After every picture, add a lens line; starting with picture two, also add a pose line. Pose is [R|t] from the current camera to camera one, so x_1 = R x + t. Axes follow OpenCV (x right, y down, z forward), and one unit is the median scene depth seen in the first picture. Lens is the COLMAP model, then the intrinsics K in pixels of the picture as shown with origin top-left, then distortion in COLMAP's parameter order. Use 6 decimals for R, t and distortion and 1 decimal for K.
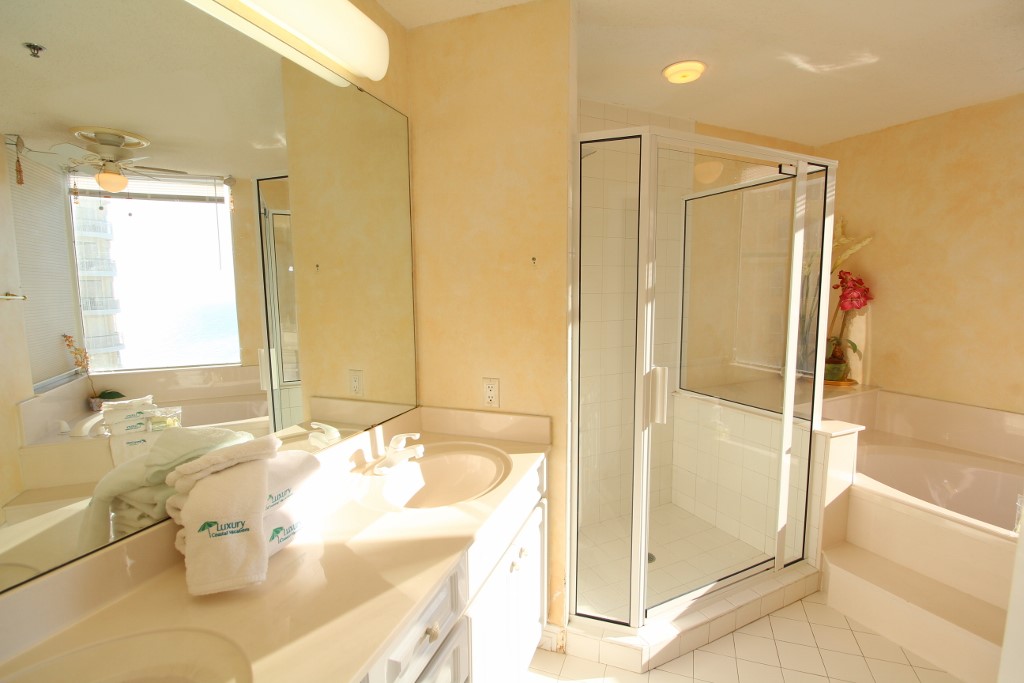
lens RADIAL K [[475.6, 0, 509.4], [0, 475.6, 341.7], [0, 0, 1]] dist [0.003761, -0.015546]
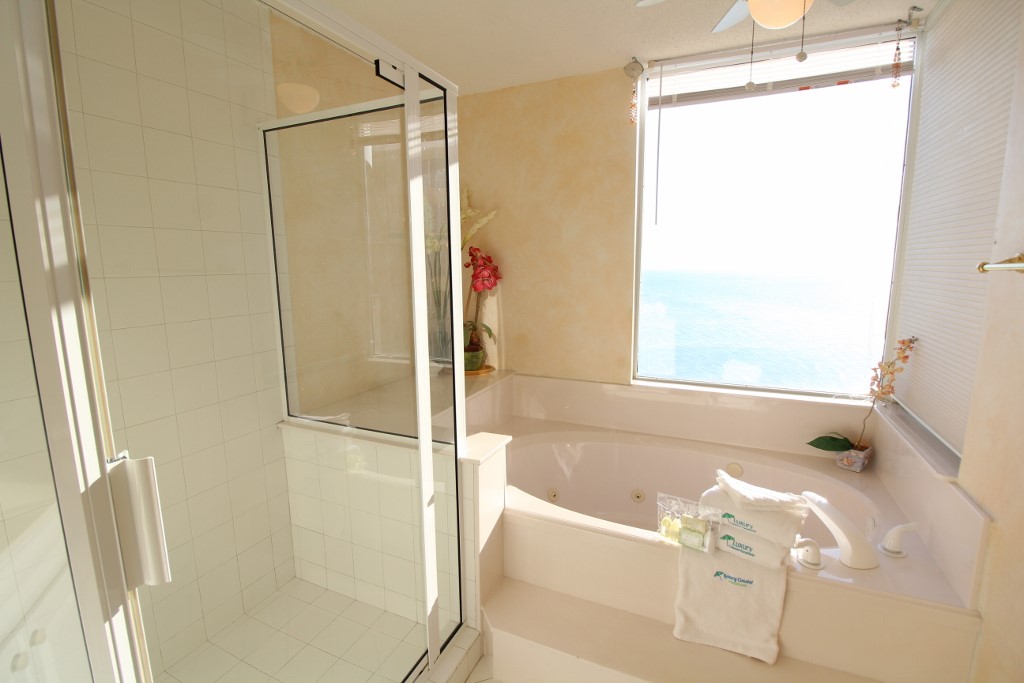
lens RADIAL K [[475.6, 0, 509.4], [0, 475.6, 341.7], [0, 0, 1]] dist [0.003761, -0.015546]
pose [[0.770770, -0.099828, 0.629245, 0.183351], [0.073358, 0.994985, 0.067994, -0.029355], [-0.632877, -0.006247, 0.774227, 0.273550]]
